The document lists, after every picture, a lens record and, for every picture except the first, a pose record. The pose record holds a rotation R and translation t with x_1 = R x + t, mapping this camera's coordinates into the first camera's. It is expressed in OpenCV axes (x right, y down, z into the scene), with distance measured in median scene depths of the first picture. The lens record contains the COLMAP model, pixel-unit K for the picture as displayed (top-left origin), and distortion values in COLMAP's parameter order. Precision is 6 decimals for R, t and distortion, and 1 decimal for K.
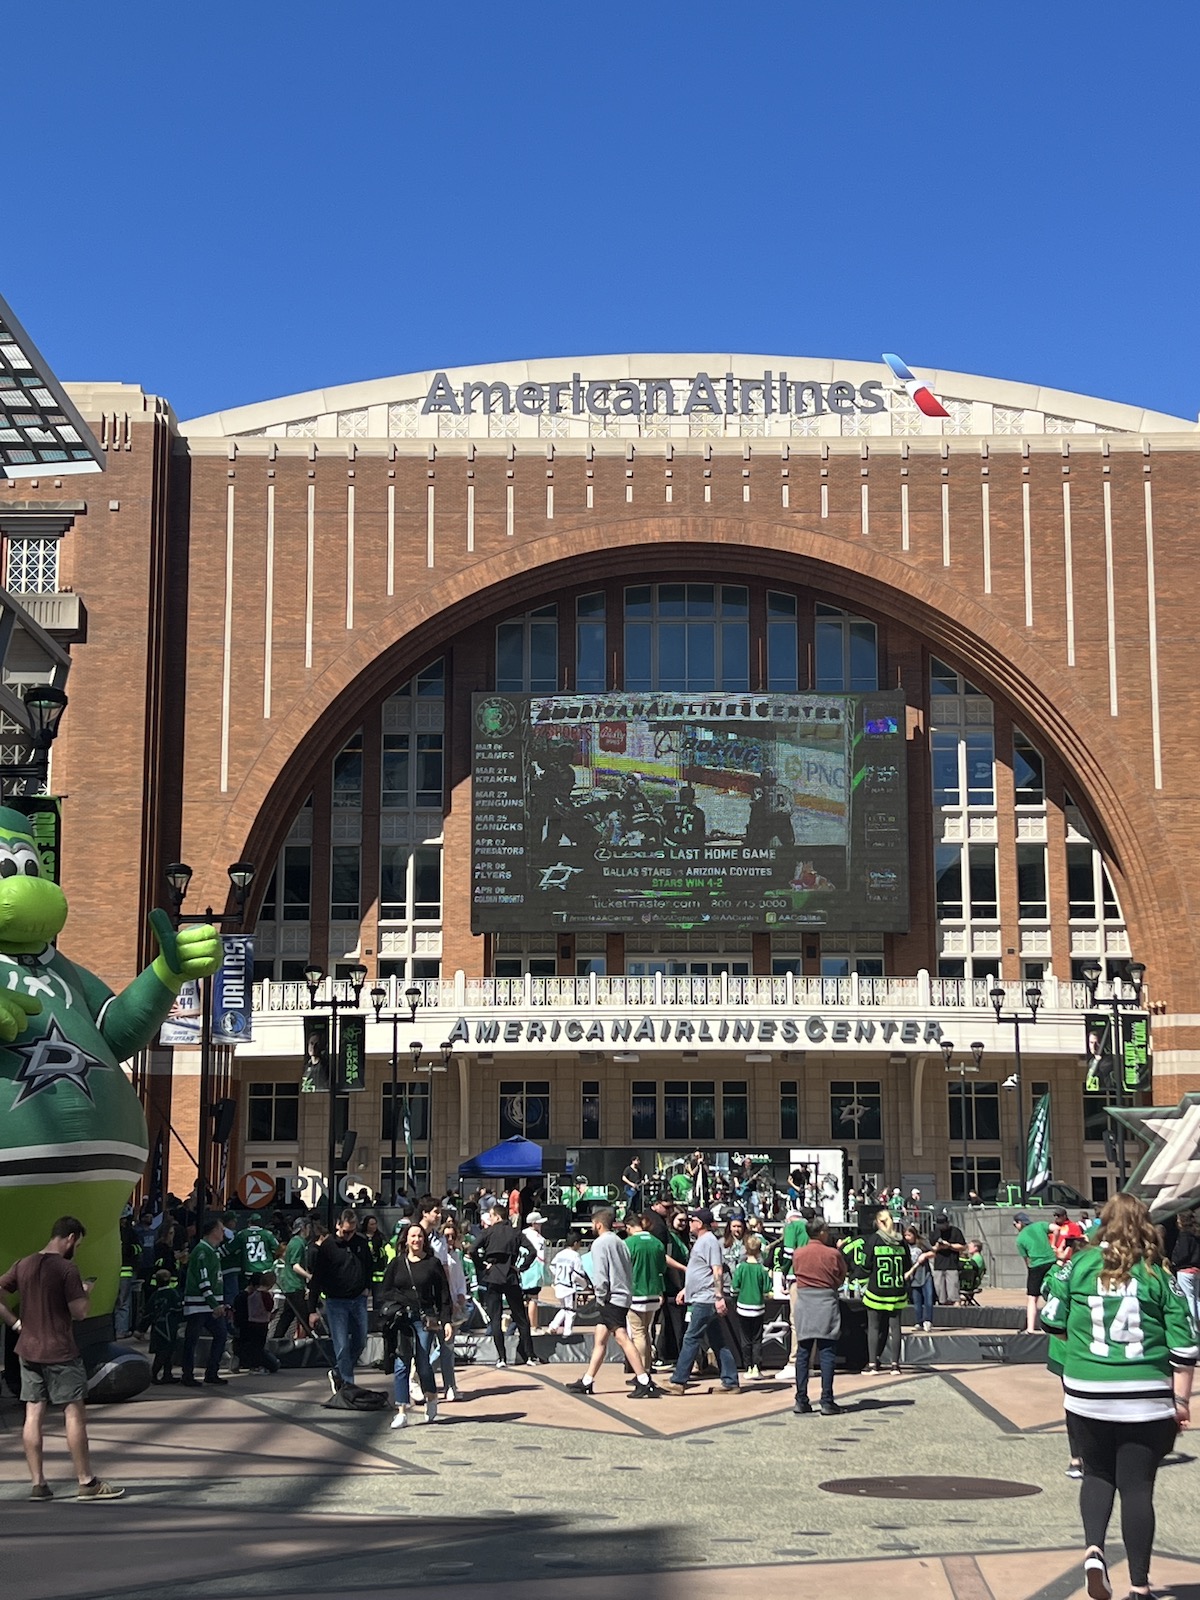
lens RADIAL K [[2435.1, 0, 604.8], [0, 2435.1, 803.6], [0, 0, 1]] dist [0.136755, 0.000000]
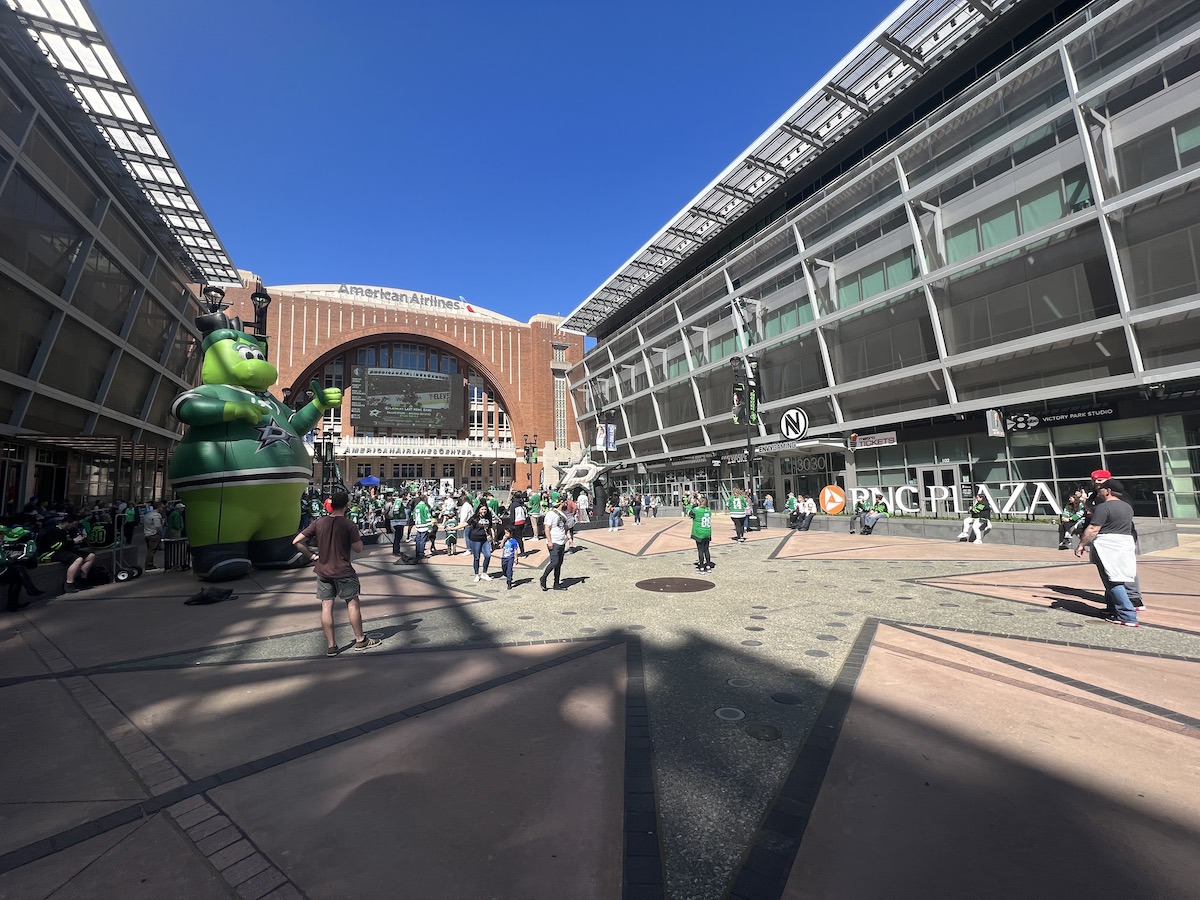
lens RADIAL K [[483.6, 0, 598.8], [0, 483.6, 445.8], [0, 0, 1]] dist [-0.003214, -0.000672]
pose [[0.895847, 0.022977, 0.443769, -0.040117], [-0.053289, 0.997010, 0.055956, 0.019576], [-0.441156, -0.073776, 0.894393, 0.116166]]
